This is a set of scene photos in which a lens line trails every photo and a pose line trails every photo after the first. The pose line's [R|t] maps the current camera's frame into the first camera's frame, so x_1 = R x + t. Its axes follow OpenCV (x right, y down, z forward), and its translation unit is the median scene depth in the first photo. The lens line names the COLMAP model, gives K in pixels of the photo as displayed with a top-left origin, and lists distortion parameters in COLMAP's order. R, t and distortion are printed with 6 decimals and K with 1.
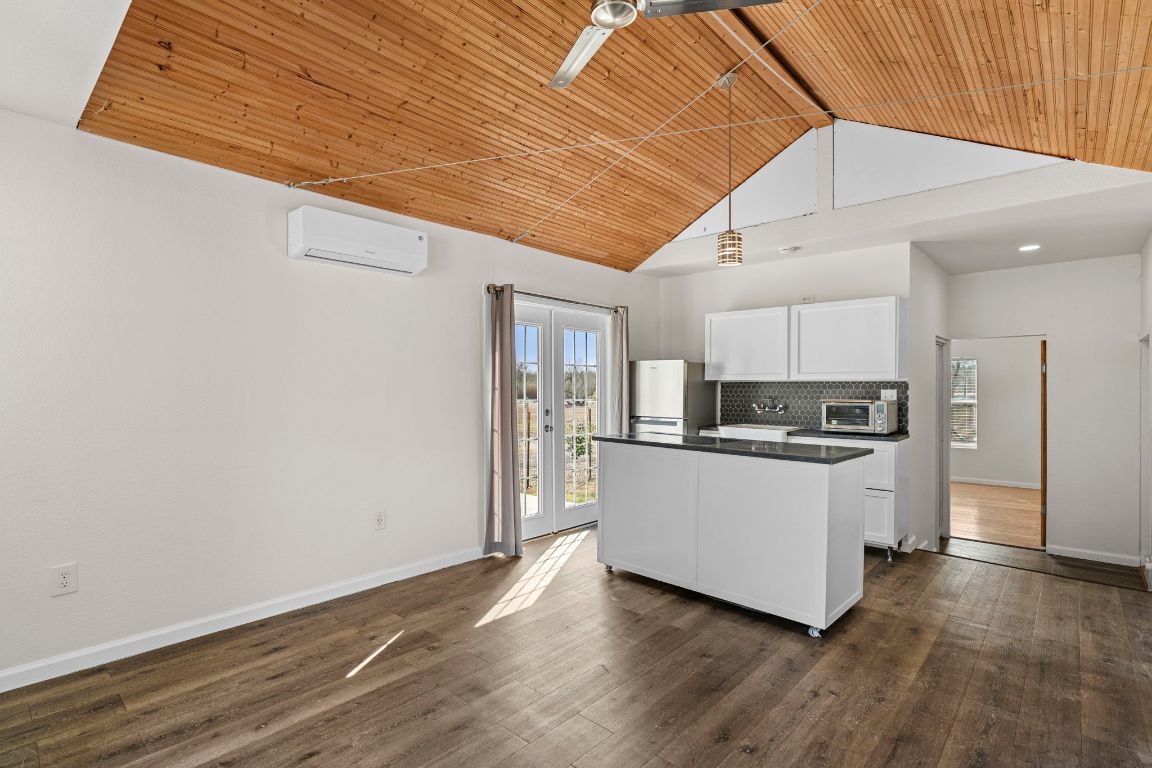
lens RADIAL K [[528.2, 0, 574.0], [0, 528.2, 388.6], [0, 0, 1]] dist [0.003634, 0.000362]
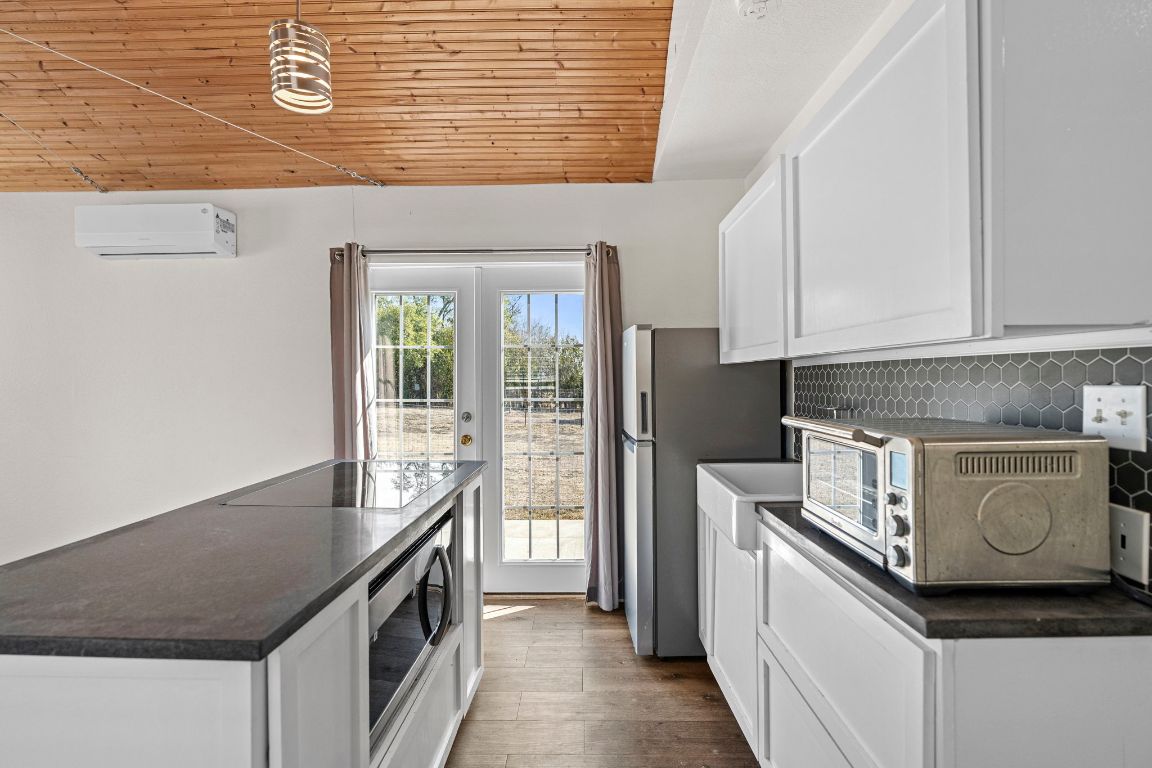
lens RADIAL K [[528.2, 0, 577.7], [0, 528.2, 381.2], [0, 0, 1]] dist [0.003634, 0.000362]
pose [[0.681081, -0.003998, -0.732197, 0.617584], [0.009491, 0.999949, 0.003369, -0.003215], [0.732147, -0.009243, 0.681084, 0.698384]]
